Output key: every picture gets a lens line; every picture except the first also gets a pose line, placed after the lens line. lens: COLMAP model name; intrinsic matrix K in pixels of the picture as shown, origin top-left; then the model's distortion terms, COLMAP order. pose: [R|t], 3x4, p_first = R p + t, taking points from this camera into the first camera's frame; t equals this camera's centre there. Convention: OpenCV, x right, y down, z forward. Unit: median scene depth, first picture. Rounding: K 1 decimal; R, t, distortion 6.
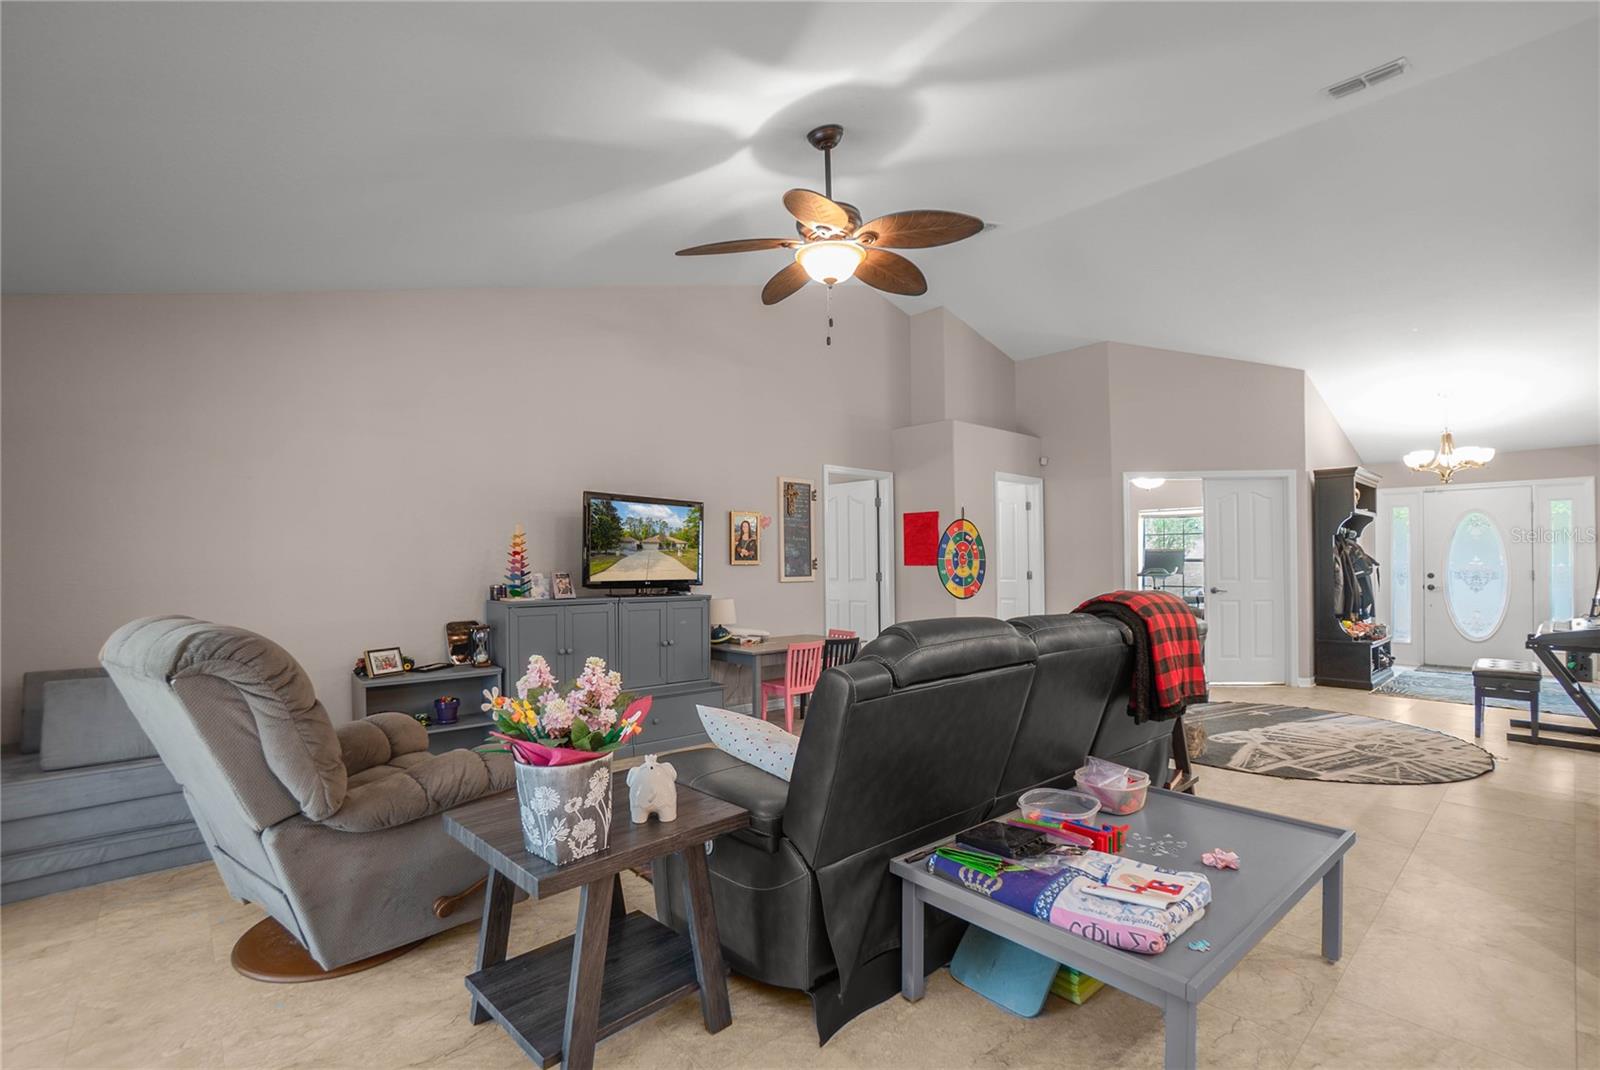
lens RADIAL K [[789.5, 0, 764.9], [0, 789.5, 571.7], [0, 0, 1]] dist [-0.011872, 0.003708]
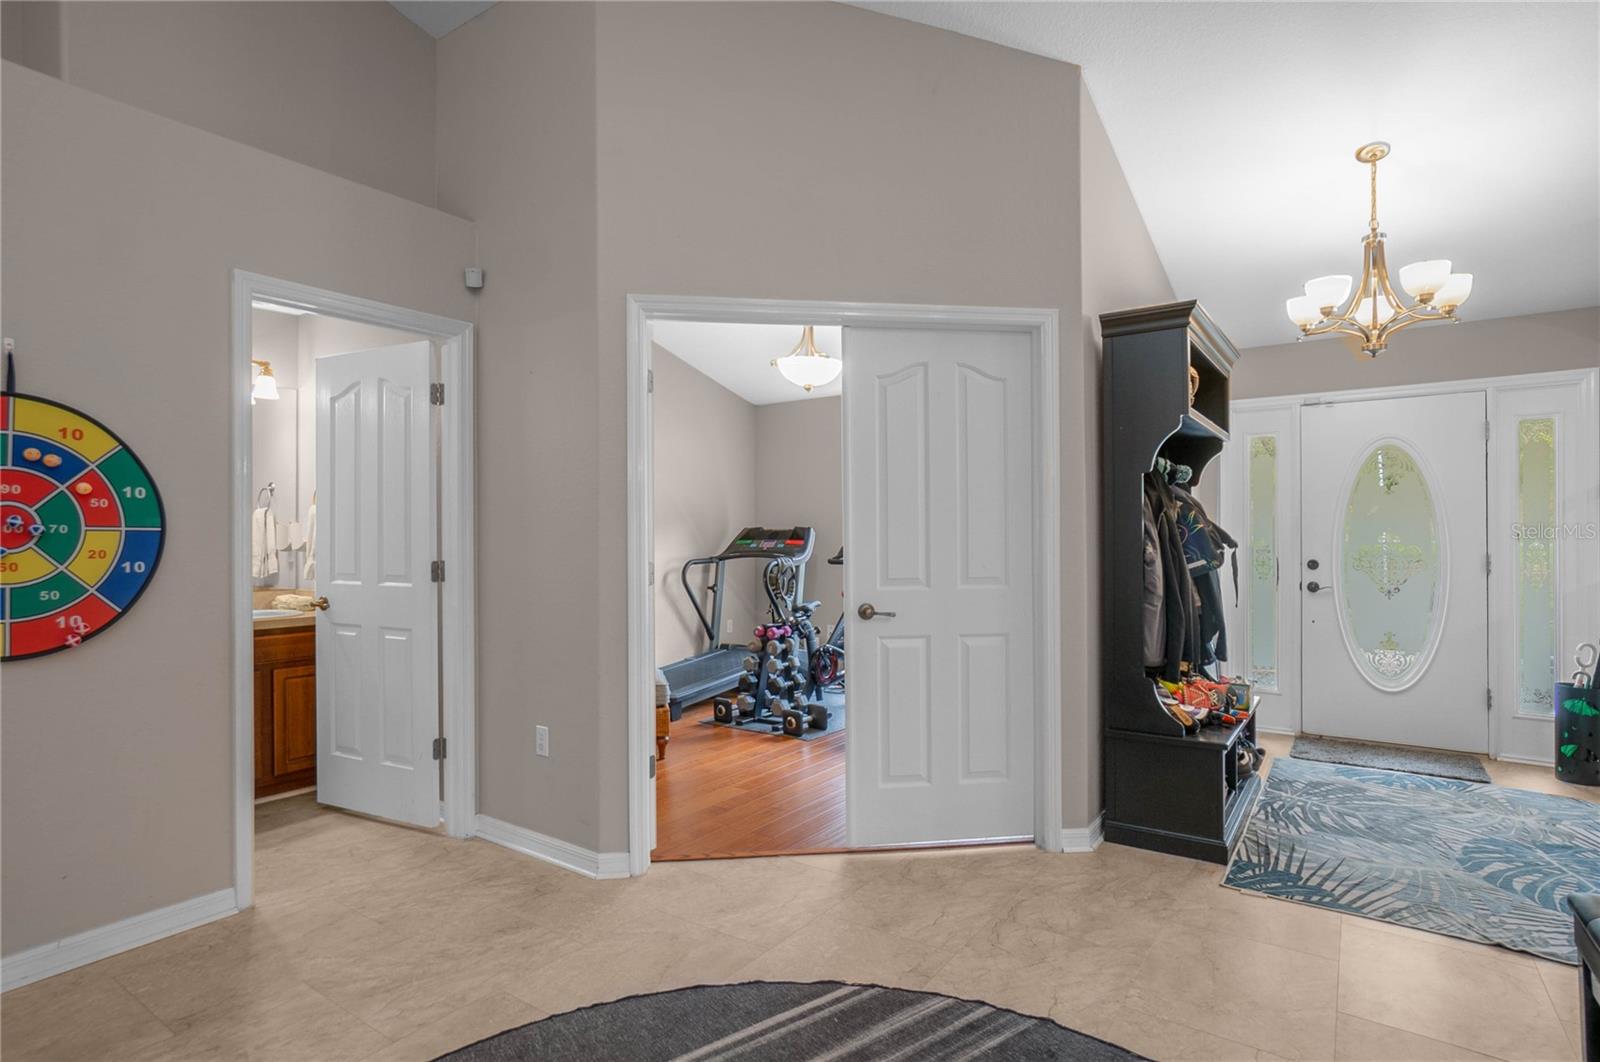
lens RADIAL K [[822.7, 0, 790.7], [0, 822.7, 550.8], [0, 0, 1]] dist [-0.016746, 0.005949]
pose [[0.979145, -0.000740, 0.203160, 0.452783], [-0.000414, 0.999984, 0.005637, -0.008309], [-0.203161, -0.005603, 0.979129, 0.611869]]
